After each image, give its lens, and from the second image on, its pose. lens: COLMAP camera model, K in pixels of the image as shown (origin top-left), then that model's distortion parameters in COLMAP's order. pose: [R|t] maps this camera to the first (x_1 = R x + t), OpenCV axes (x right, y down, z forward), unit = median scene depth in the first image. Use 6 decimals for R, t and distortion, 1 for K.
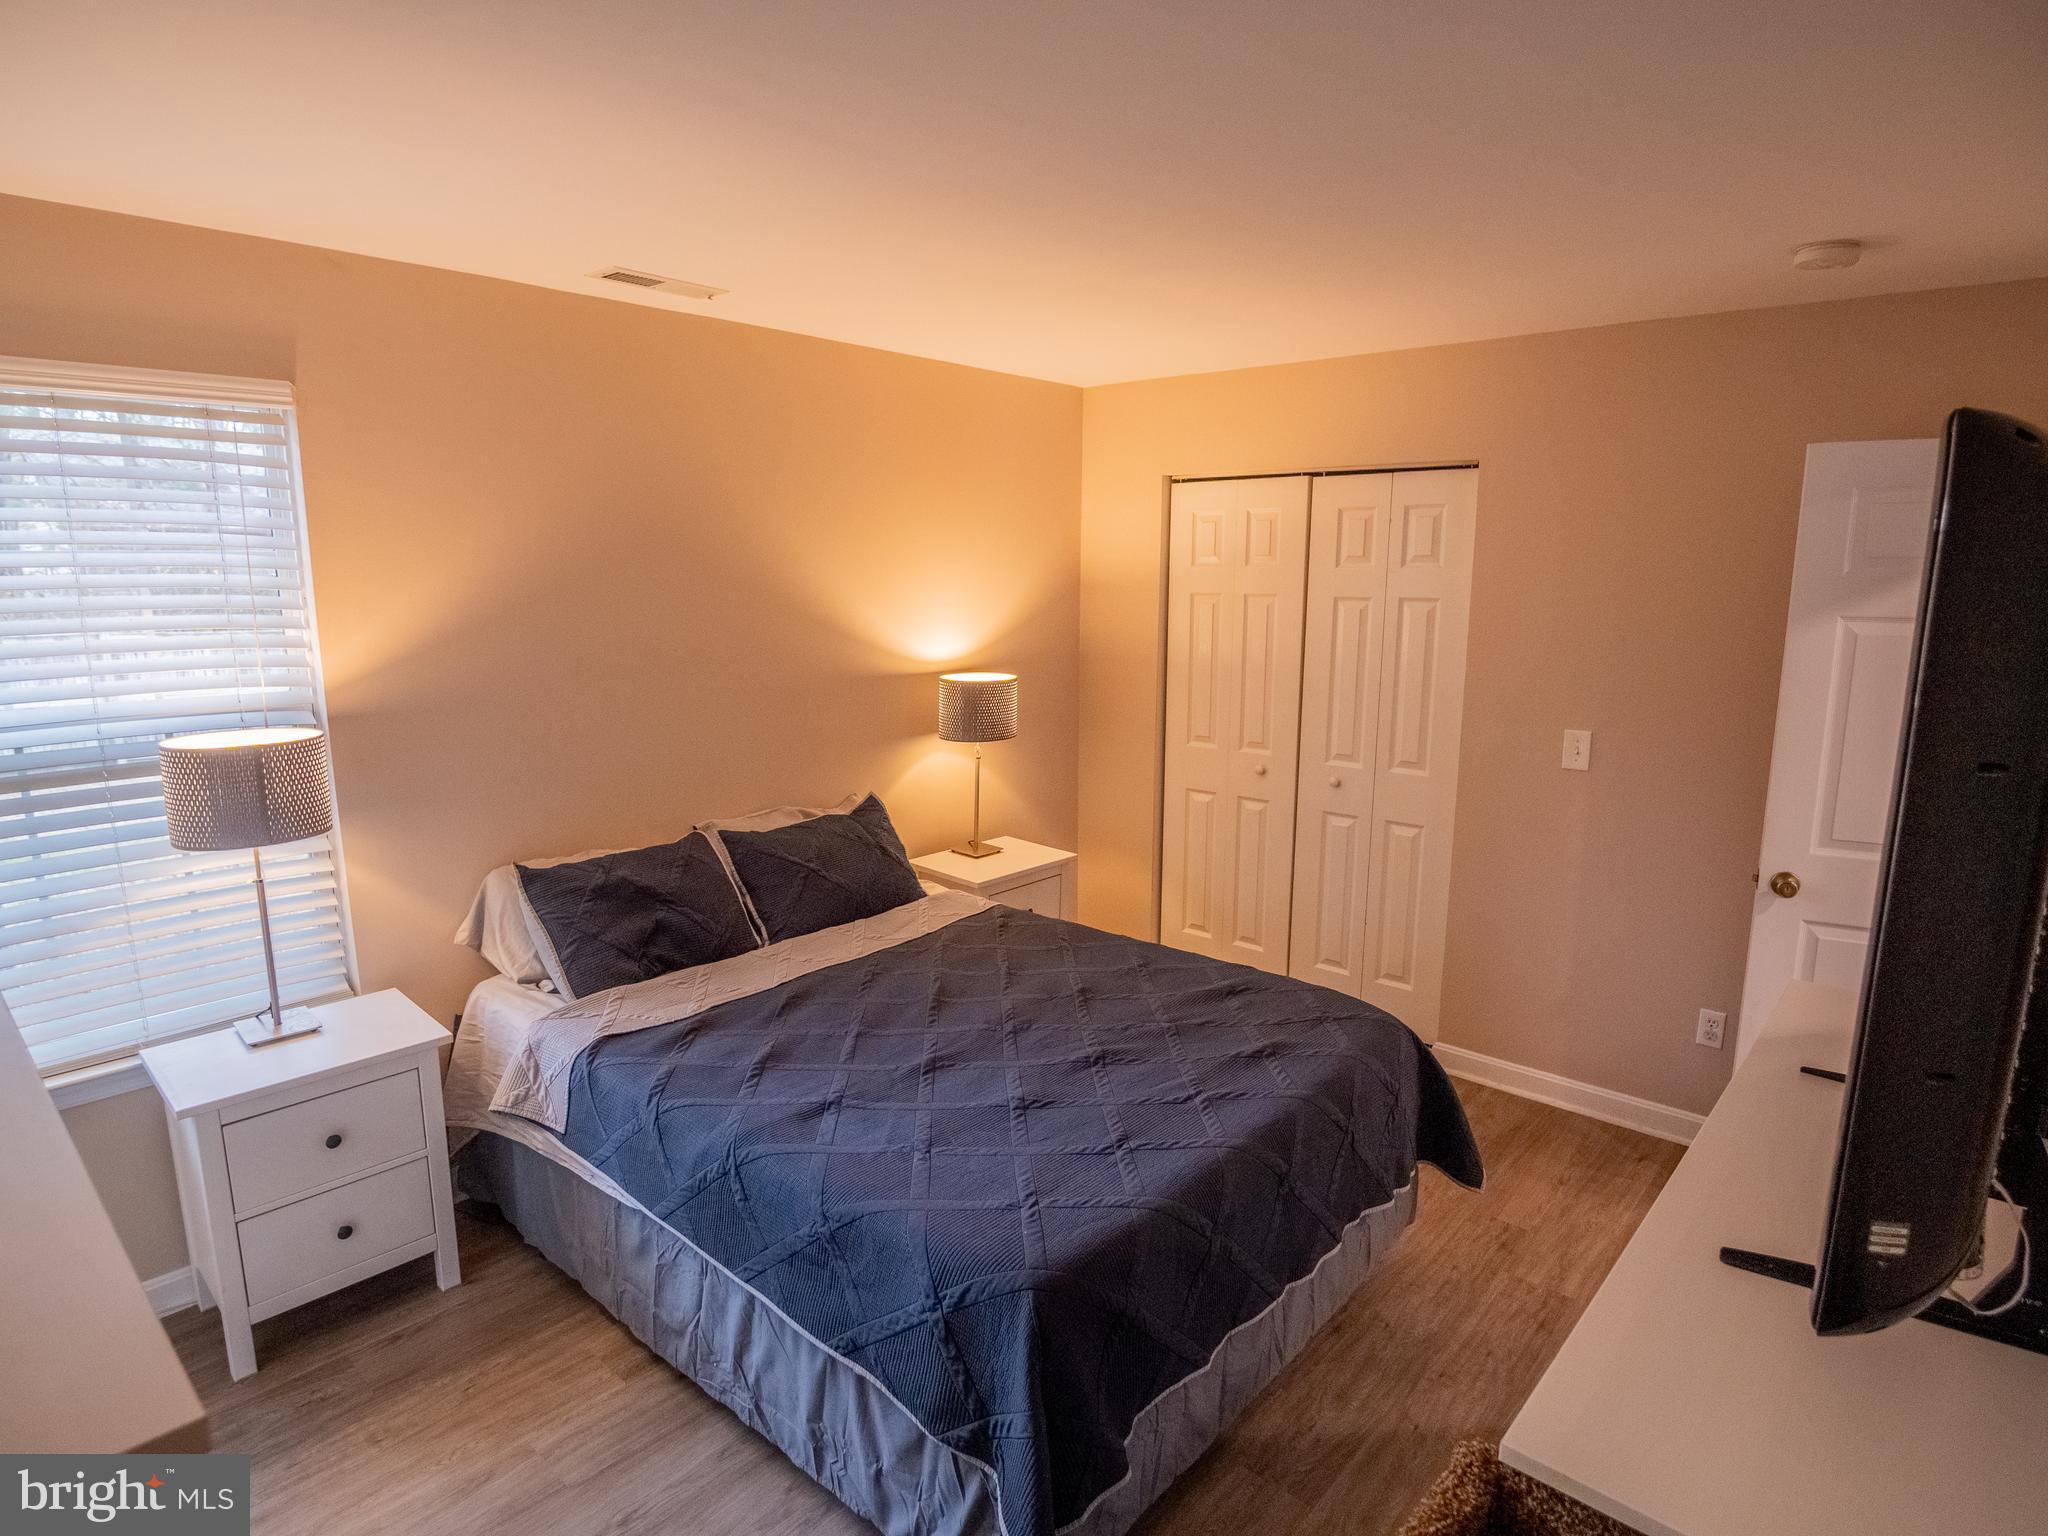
lens RADIAL K [[1124.9, 0, 1024.5], [0, 1124.9, 775.9], [0, 0, 1]] dist [-0.011801, -0.010903]
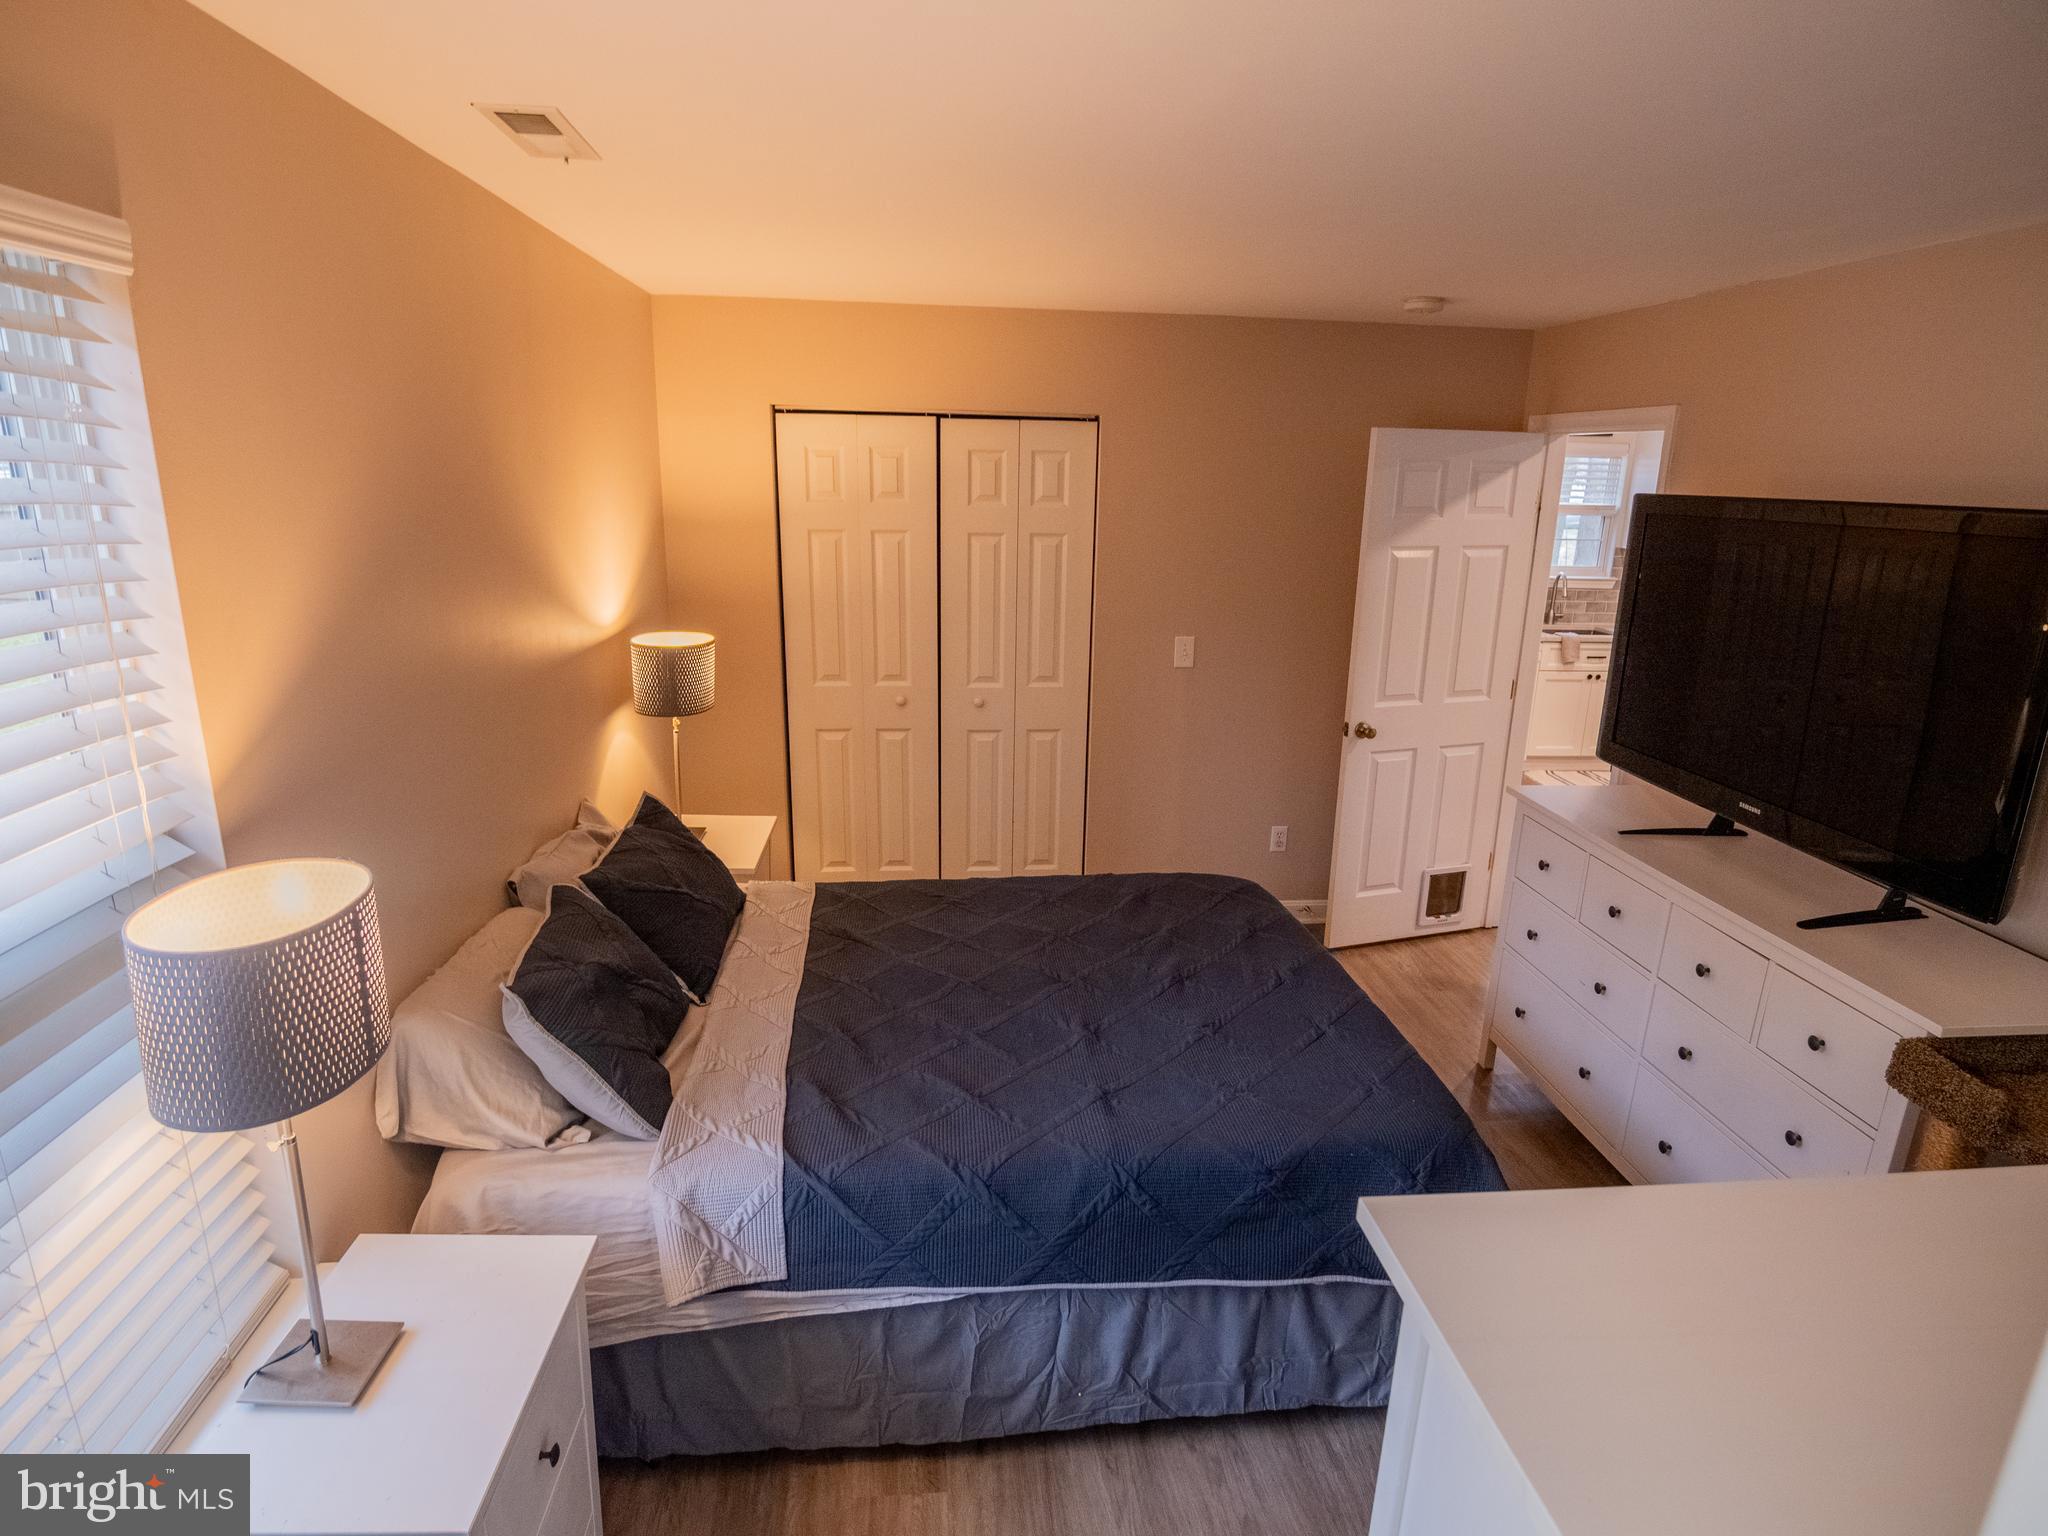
lens RADIAL K [[1124.9, 0, 1024.5], [0, 1124.9, 775.9], [0, 0, 1]] dist [-0.011801, -0.010903]
pose [[0.679599, -0.184892, 0.709902, -0.527281], [0.116495, 0.982638, 0.144404, -0.083911], [-0.724275, -0.015436, 0.689338, 0.222489]]
